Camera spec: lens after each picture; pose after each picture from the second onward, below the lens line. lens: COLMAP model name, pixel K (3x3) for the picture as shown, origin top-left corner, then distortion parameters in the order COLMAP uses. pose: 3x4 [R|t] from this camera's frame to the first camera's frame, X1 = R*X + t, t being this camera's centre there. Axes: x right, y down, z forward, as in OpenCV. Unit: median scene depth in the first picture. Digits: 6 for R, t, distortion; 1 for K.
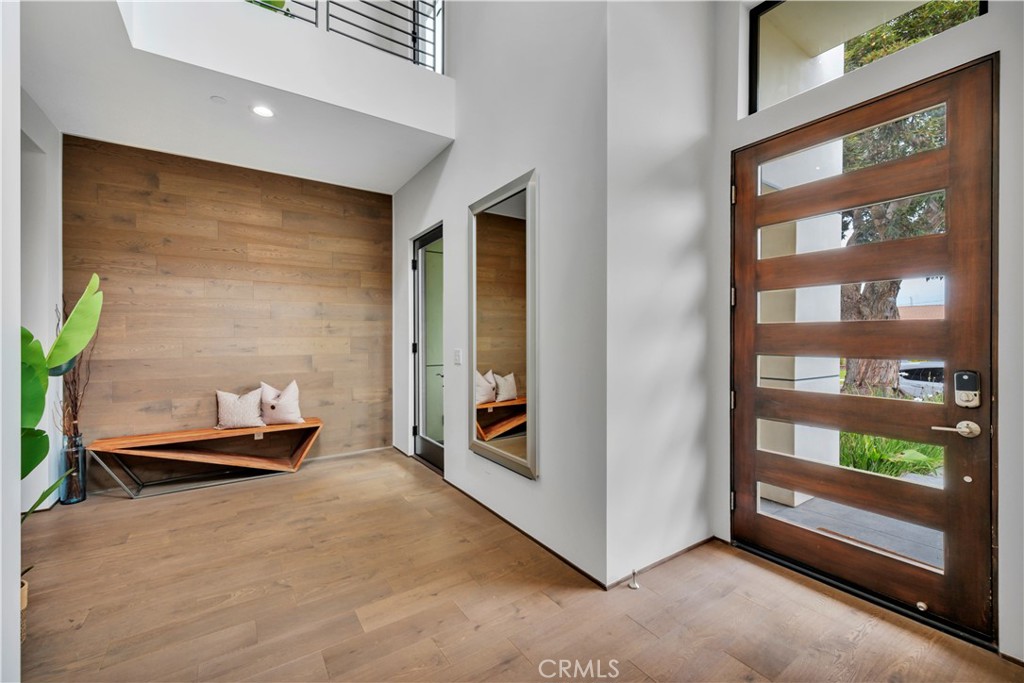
lens RADIAL K [[409.6, 0, 512.0], [0, 409.6, 341.5], [0, 0, 1]] dist [-0.001052, -0.000192]
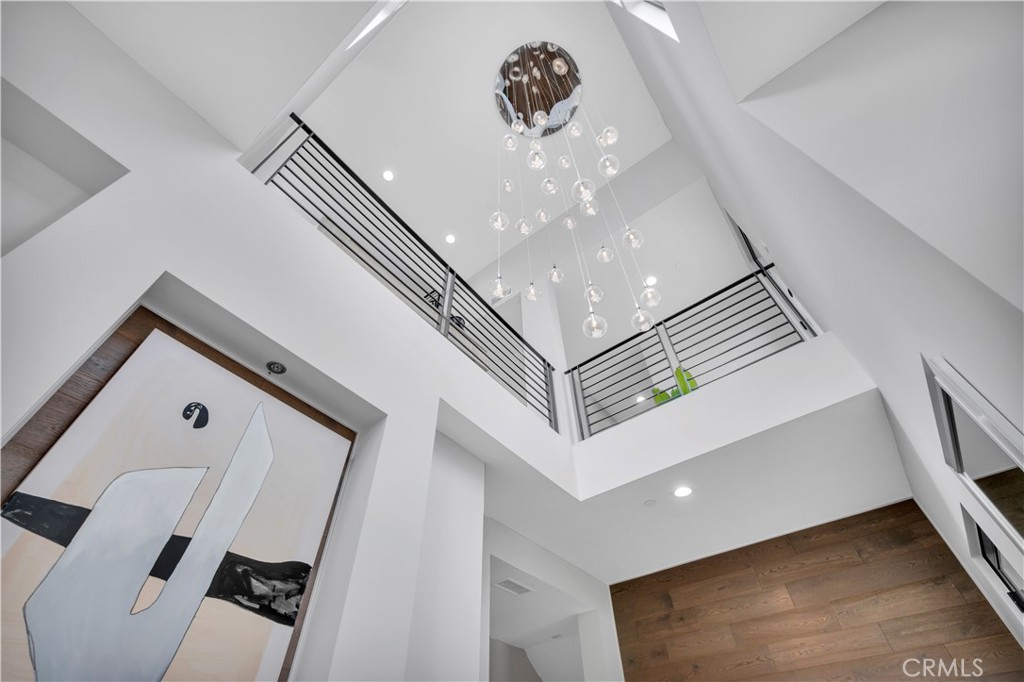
lens RADIAL K [[445.3, 0, 512.0], [0, 445.3, 341.0], [0, 0, 1]] dist [-0.001465, -0.000369]
pose [[0.326784, -0.709760, -0.624062, 0.166053], [0.013298, 0.663701, -0.747879, 0.010784], [0.945006, 0.236096, 0.226325, 0.198009]]
